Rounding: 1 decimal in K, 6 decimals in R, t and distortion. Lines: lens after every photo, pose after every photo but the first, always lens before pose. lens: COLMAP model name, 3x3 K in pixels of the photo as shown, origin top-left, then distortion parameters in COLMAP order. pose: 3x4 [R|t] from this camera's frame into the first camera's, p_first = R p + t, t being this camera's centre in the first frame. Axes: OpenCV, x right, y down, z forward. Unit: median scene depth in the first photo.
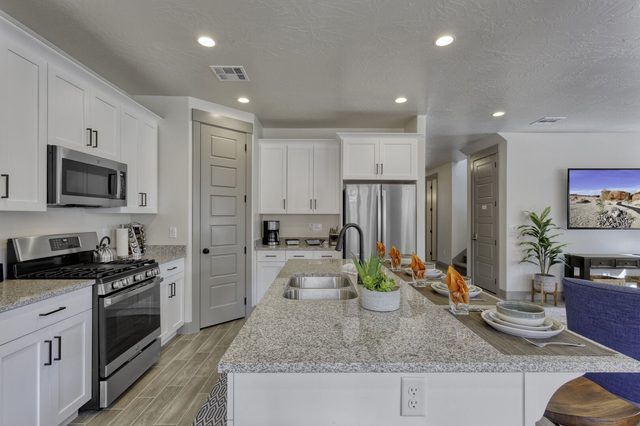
lens RADIAL K [[311.3, 0, 313.3], [0, 311.3, 216.6], [0, 0, 1]] dist [0.002579, 0.000420]
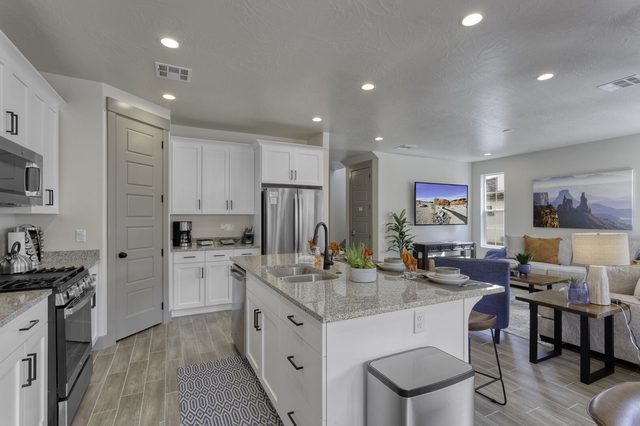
lens RADIAL K [[311.3, 0, 319.9], [0, 311.3, 216.9], [0, 0, 1]] dist [0.002579, 0.000420]
pose [[0.895179, -0.002498, 0.445701, -0.212652], [0.002101, 0.999997, 0.001386, -0.000986], [-0.445703, -0.000304, 0.895181, -0.067261]]
